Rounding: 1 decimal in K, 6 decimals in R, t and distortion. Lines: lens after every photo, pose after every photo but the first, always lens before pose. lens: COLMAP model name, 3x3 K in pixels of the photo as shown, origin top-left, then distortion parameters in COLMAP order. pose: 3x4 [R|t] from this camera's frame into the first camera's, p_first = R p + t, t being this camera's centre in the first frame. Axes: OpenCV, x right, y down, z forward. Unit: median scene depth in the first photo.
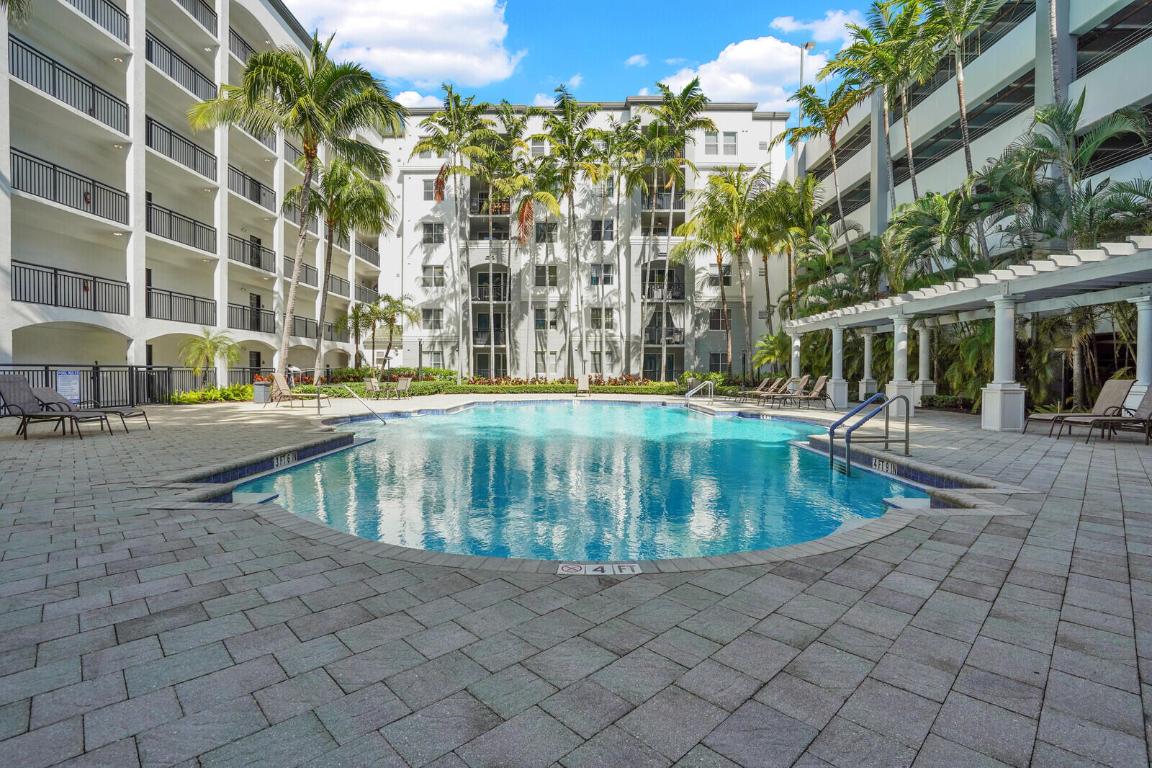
lens RADIAL K [[543.6, 0, 571.8], [0, 543.6, 378.2], [0, 0, 1]] dist [-0.022548, 0.000956]
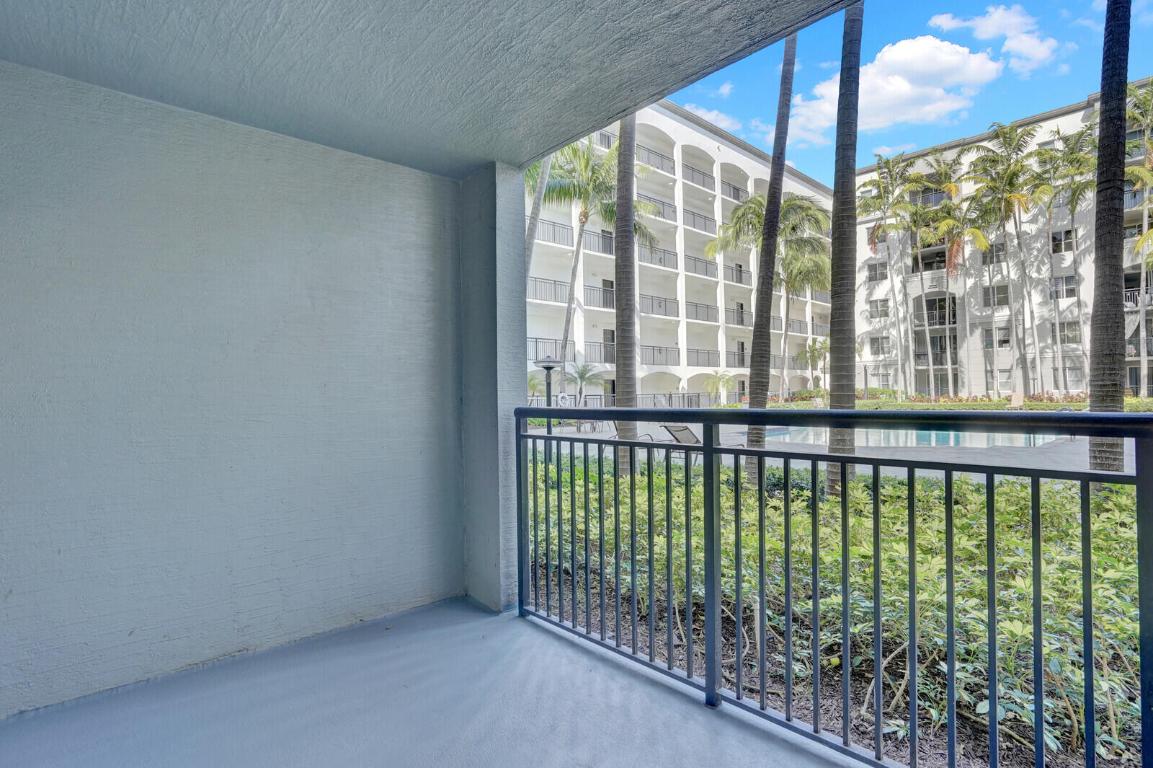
lens RADIAL K [[576.0, 0, 576.5], [0, 576.0, 384.0], [0, 0, 1]] dist [-0.026218, 0.000206]
pose [[0.691125, -0.026281, -0.722258, 0.181641], [0.009771, 0.999587, -0.027023, -0.000577], [0.722669, 0.011620, 0.691096, -0.316908]]
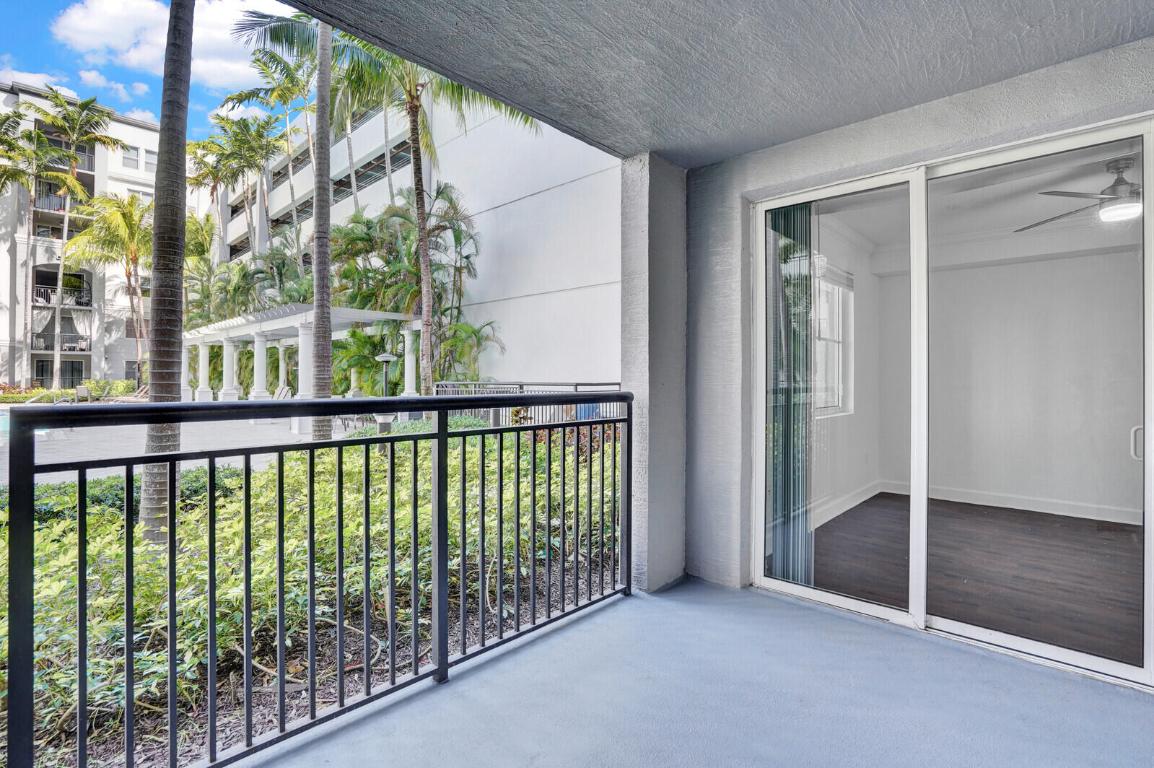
lens RADIAL K [[544.5, 0, 572.7], [0, 544.5, 378.2], [0, 0, 1]] dist [-0.022548, 0.000956]
pose [[0.683424, -0.002281, 0.730018, 0.098467], [0.008529, 0.999952, -0.004860, -0.001188], [-0.729971, 0.009548, 0.683411, -0.315920]]
